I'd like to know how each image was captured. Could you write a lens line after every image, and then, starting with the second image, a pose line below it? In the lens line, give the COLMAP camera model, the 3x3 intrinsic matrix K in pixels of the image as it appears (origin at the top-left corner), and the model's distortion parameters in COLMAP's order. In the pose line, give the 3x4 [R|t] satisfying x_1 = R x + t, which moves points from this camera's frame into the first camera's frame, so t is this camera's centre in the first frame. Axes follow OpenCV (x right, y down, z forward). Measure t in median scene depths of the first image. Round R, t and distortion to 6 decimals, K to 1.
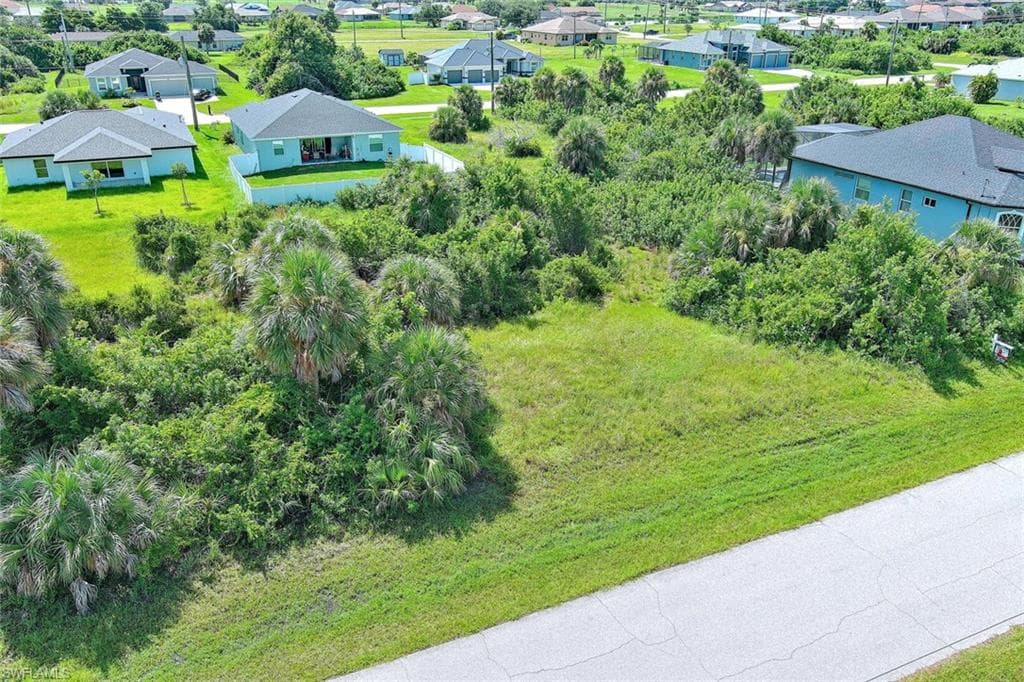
lens RADIAL K [[793.8, 0, 514.6], [0, 793.8, 340.7], [0, 0, 1]] dist [0.028125, -0.028583]
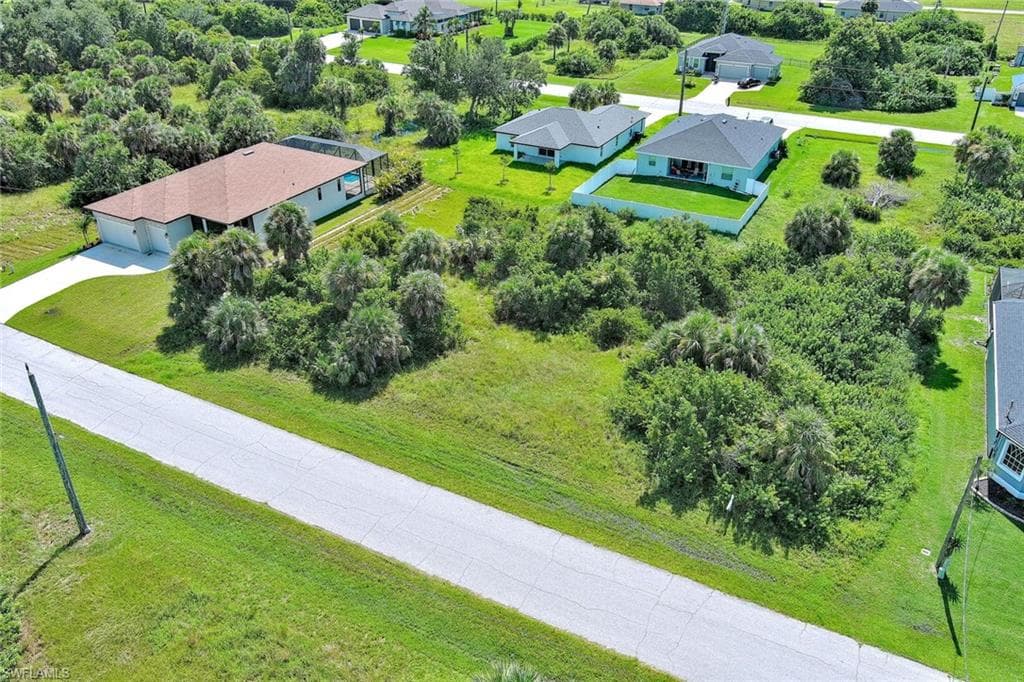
lens RADIAL K [[793.8, 0, 514.6], [0, 793.8, 340.7], [0, 0, 1]] dist [0.028125, -0.028583]
pose [[0.602740, 0.395860, -0.692820, 1.007780], [-0.326289, 0.914627, 0.238730, -0.351990], [0.728176, 0.082167, 0.680448, -0.067020]]
